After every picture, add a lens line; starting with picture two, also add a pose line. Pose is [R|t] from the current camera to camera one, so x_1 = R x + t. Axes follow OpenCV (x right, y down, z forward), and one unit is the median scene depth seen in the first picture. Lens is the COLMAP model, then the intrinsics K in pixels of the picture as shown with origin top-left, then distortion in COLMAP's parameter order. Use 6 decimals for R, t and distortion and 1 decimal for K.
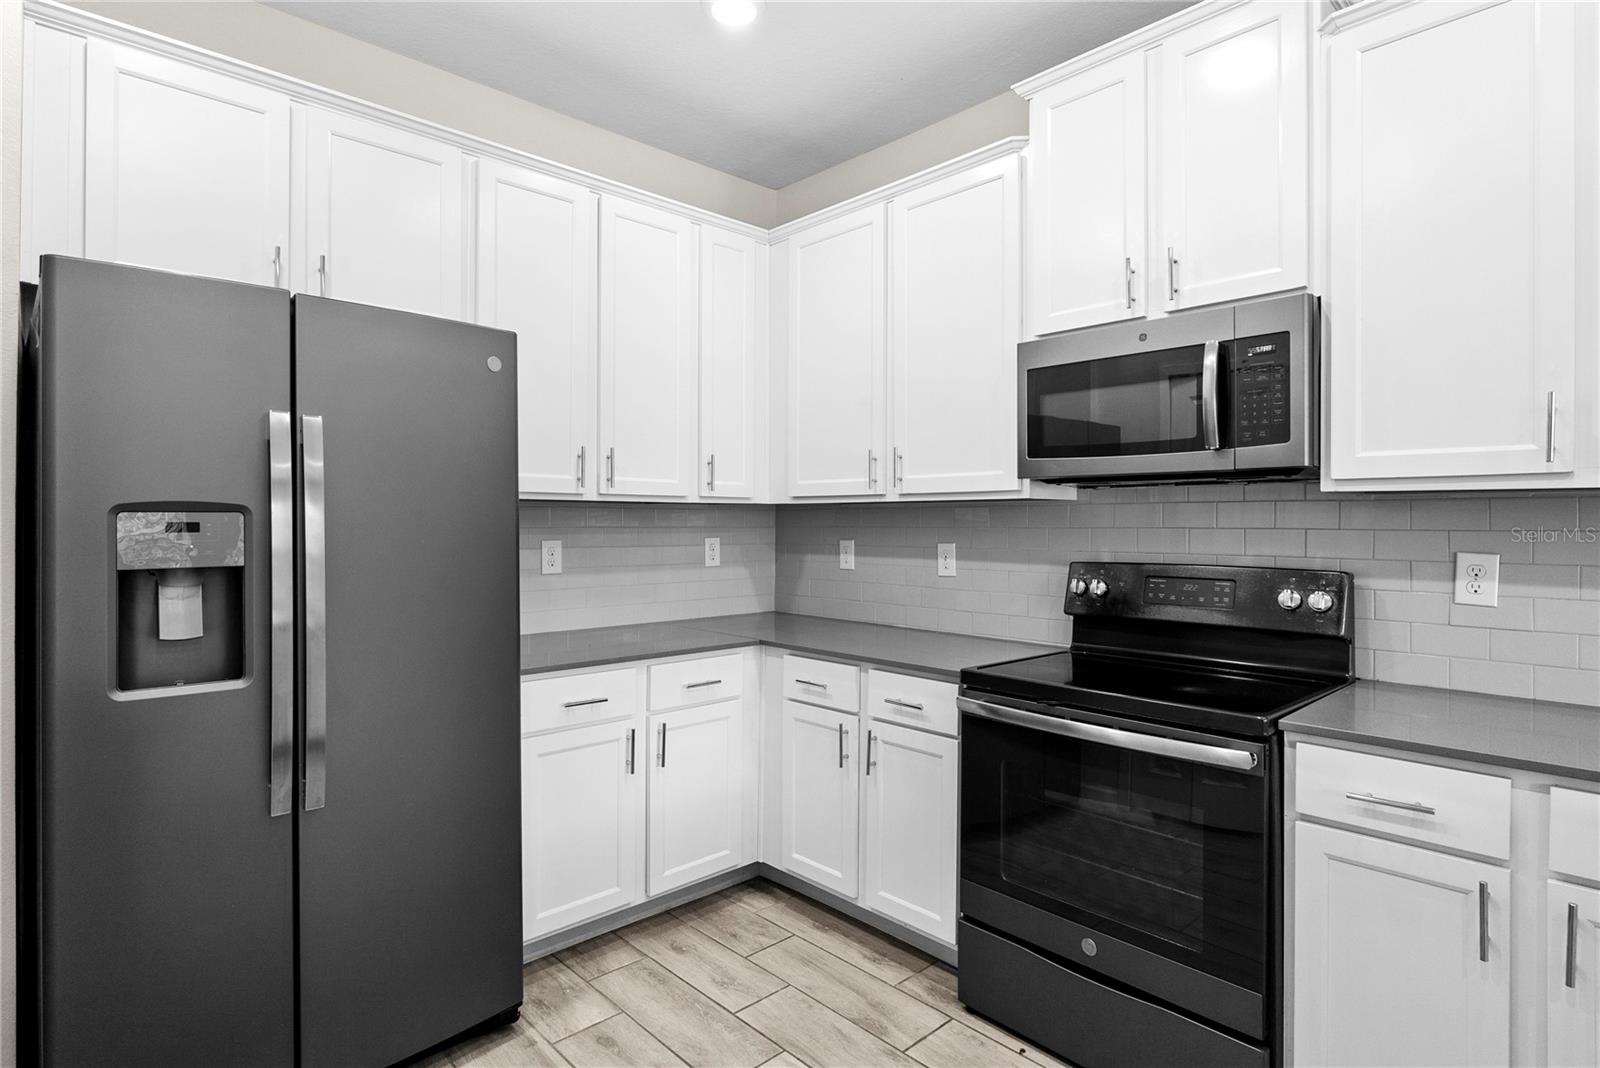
lens RADIAL K [[824.4, 0, 797.9], [0, 824.4, 518.8], [0, 0, 1]] dist [-0.005617, 0.000787]
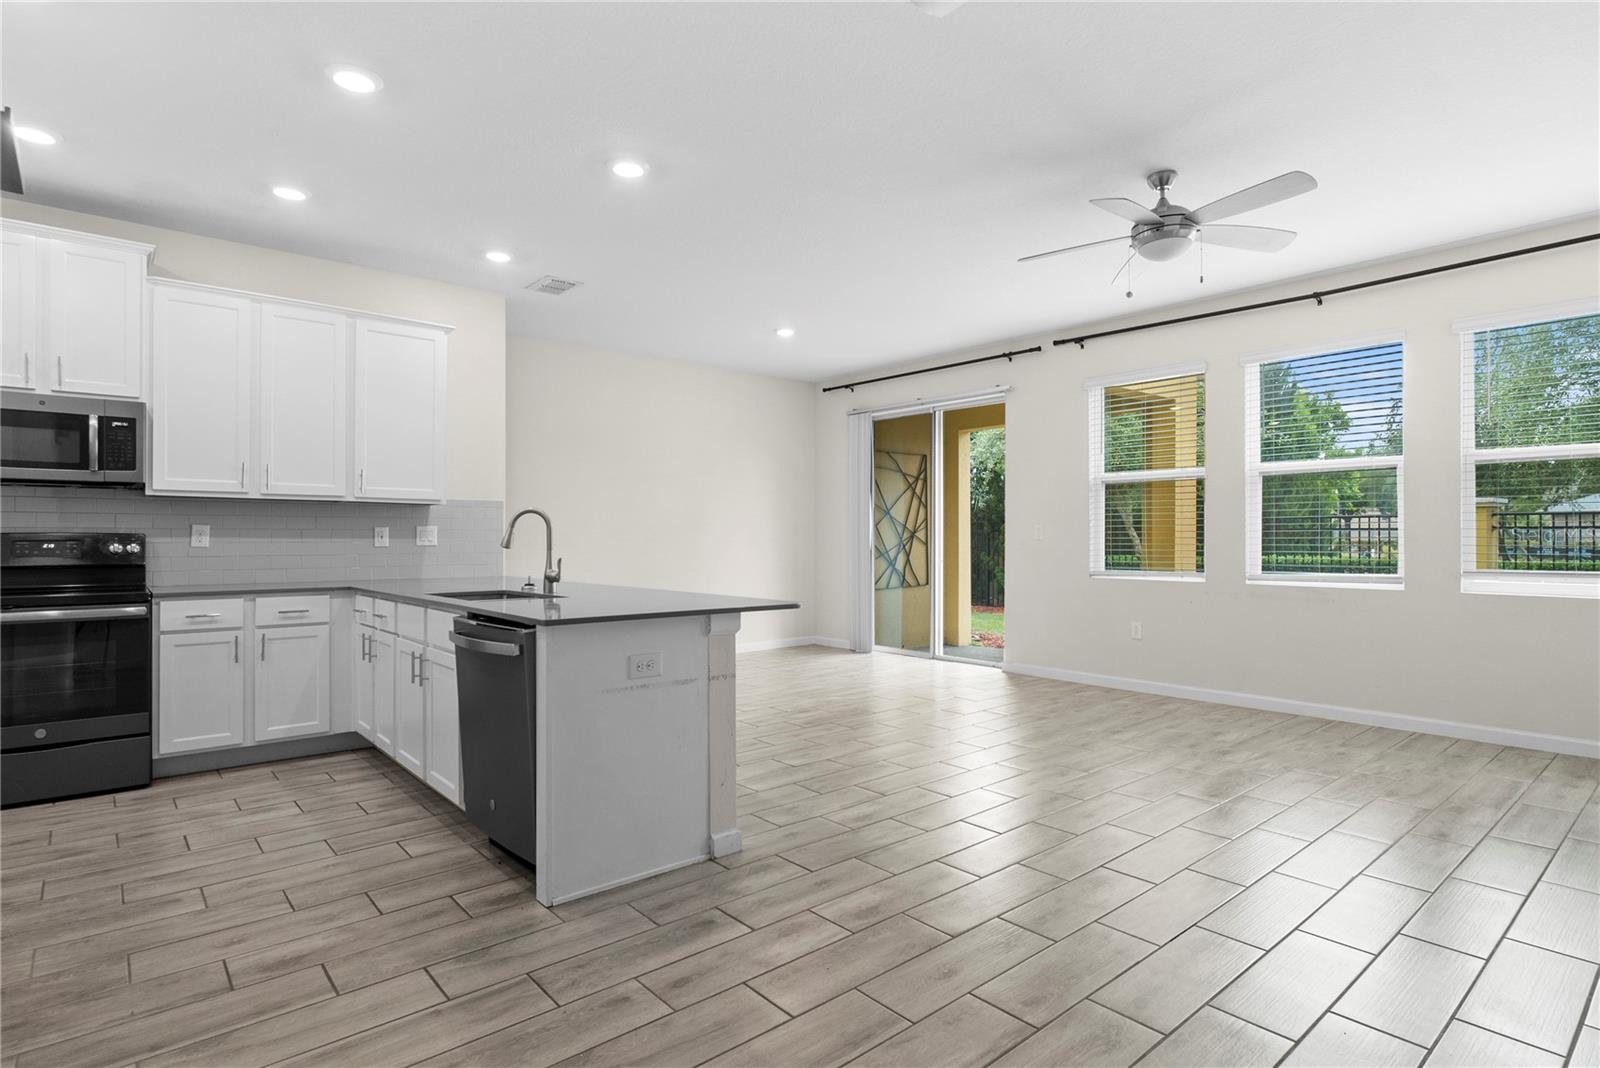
lens RADIAL K [[824.4, 0, 795.5], [0, 824.4, 533.2], [0, 0, 1]] dist [-0.005617, 0.000787]
pose [[0.046397, 0.003155, 0.998918, -1.222965], [-0.003695, 0.999989, -0.002987, 0.058066], [-0.998916, -0.003552, 0.046409, -0.678466]]
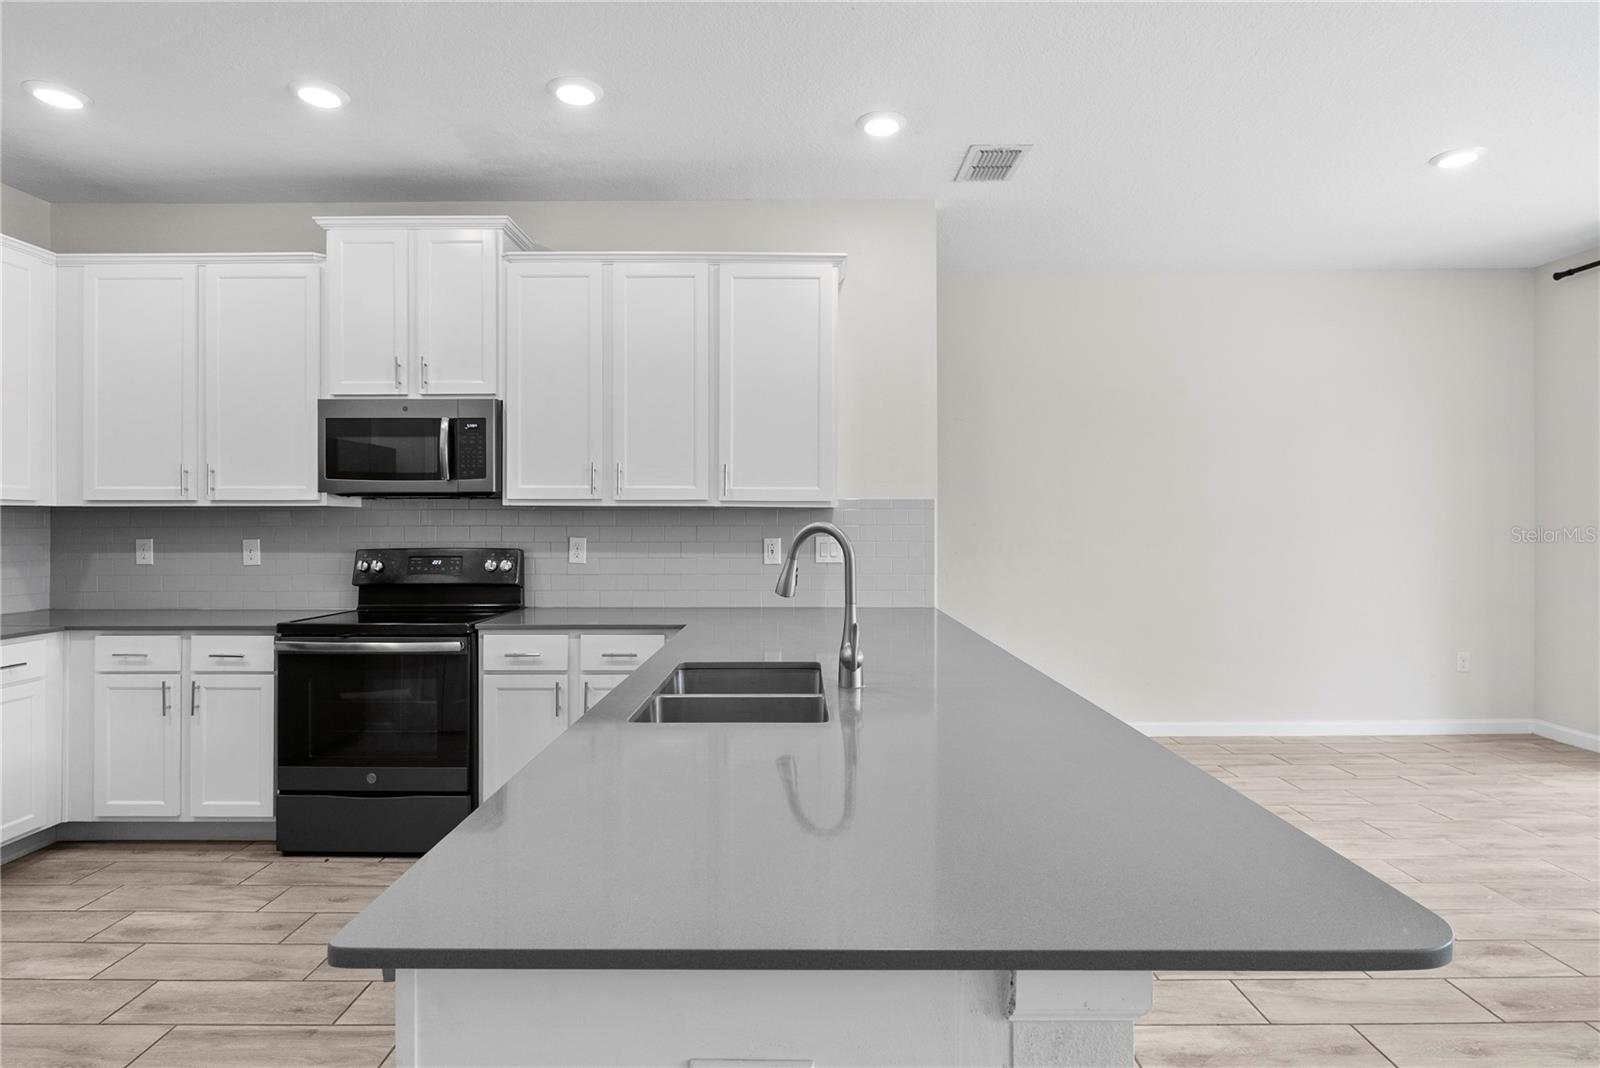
lens RADIAL K [[824.4, 0, 796.1], [0, 824.4, 522.2], [0, 0, 1]] dist [-0.005617, 0.000787]
pose [[0.685096, -0.002655, 0.728448, -0.229383], [0.000212, 0.999994, 0.003445, -0.001140], [-0.728453, -0.002206, 0.685092, -0.653411]]
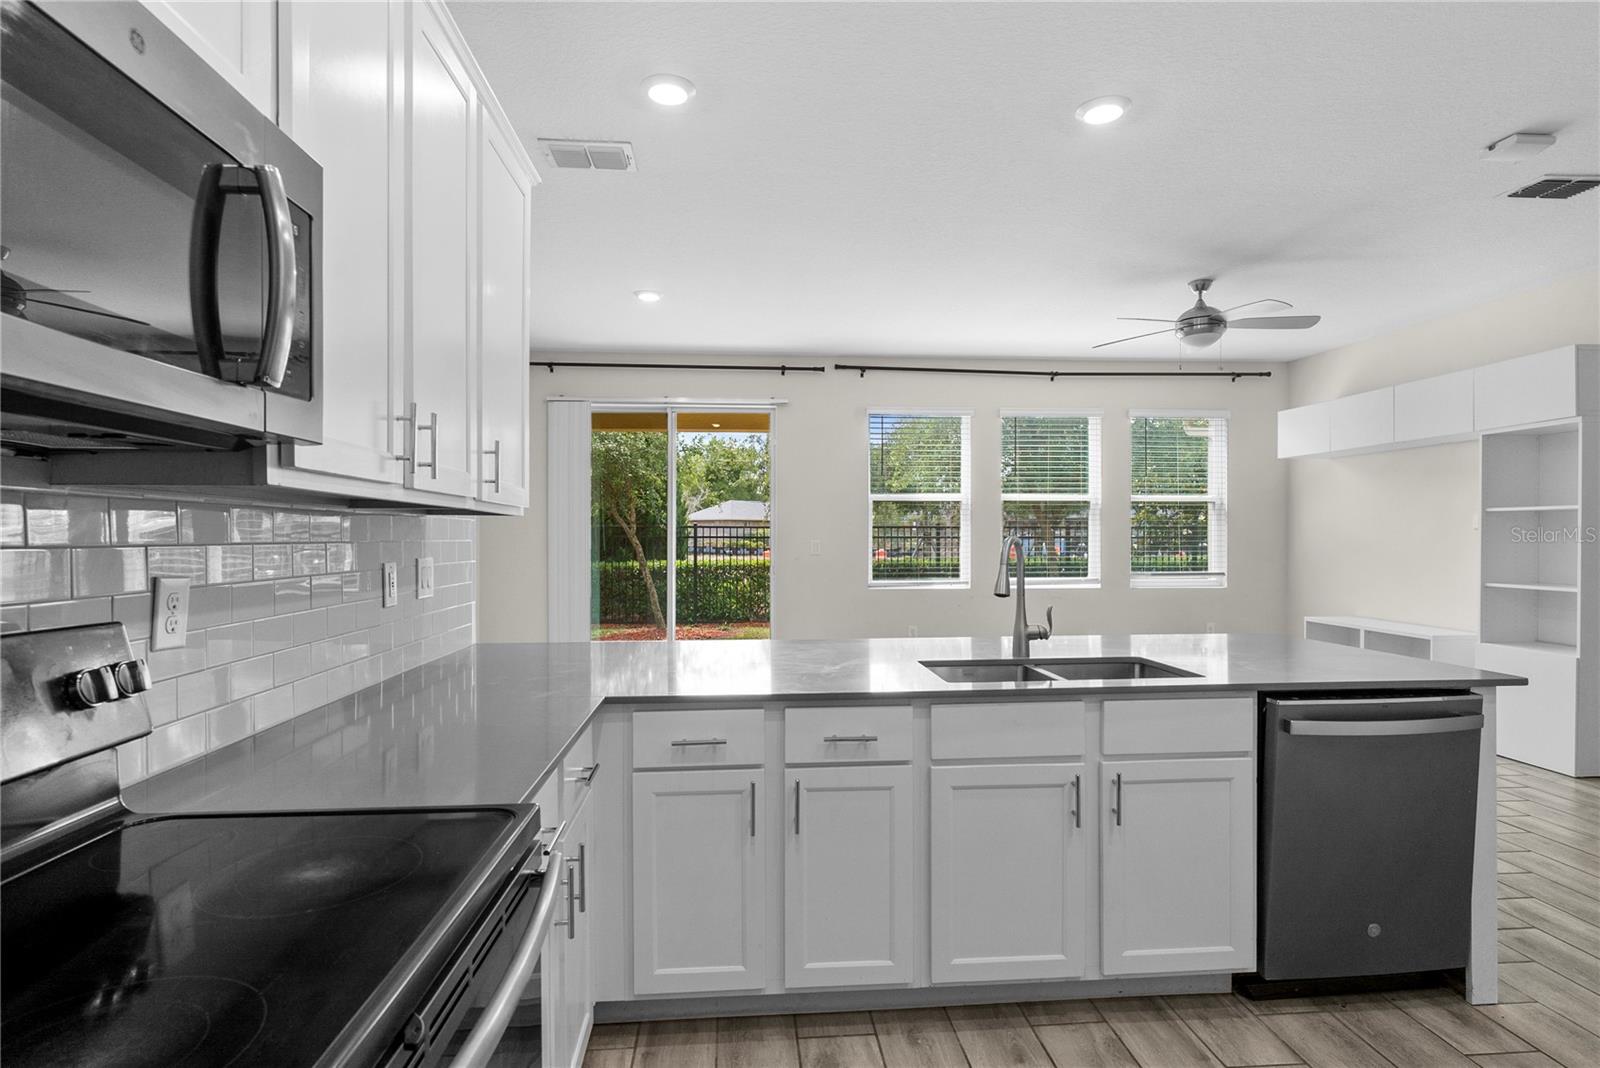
lens RADIAL K [[824.4, 0, 797.2], [0, 824.4, 540.0], [0, 0, 1]] dist [-0.005617, 0.000787]
pose [[-0.778562, -0.004421, 0.627552, -0.048060], [-0.003174, 0.999990, 0.003107, 0.004820], [-0.627559, 0.000427, -0.778569, 1.057817]]
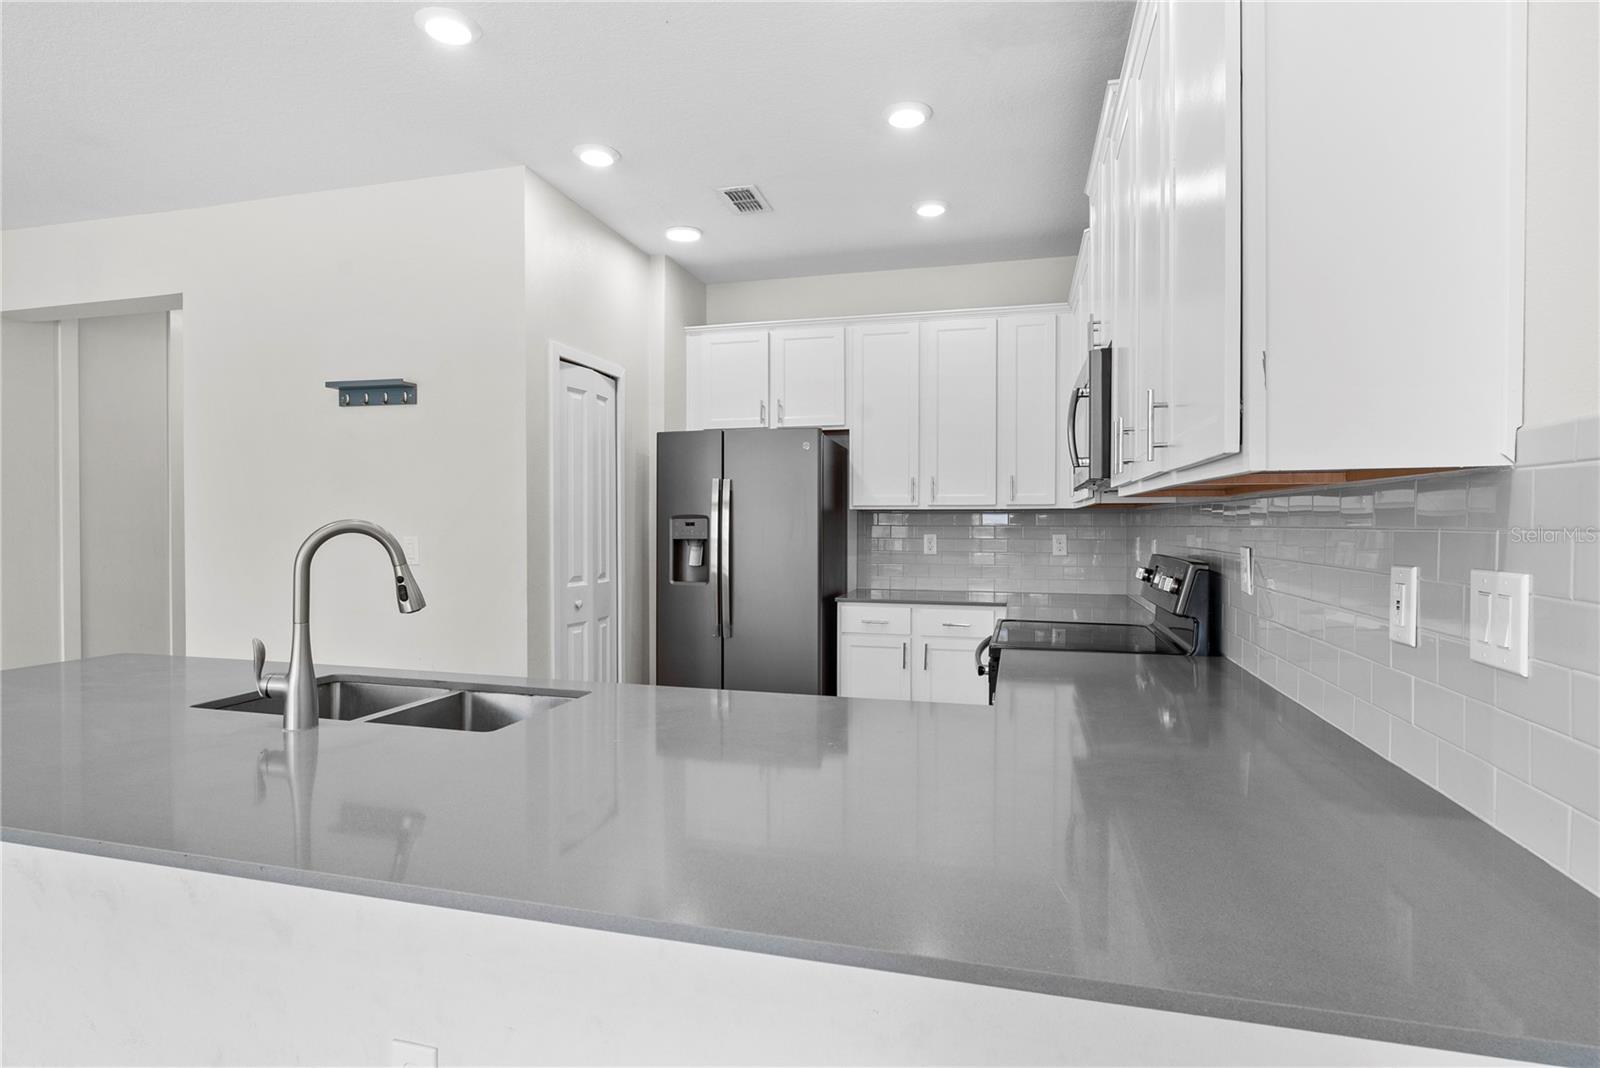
lens RADIAL K [[824.4, 0, 800.5], [0, 824.4, 534.5], [0, 0, 1]] dist [-0.005617, 0.000787]
pose [[0.532200, 0.010056, -0.846559, 1.268057], [0.002729, 0.999904, 0.013593, 0.005988], [0.846614, -0.009544, 0.532122, -0.106042]]
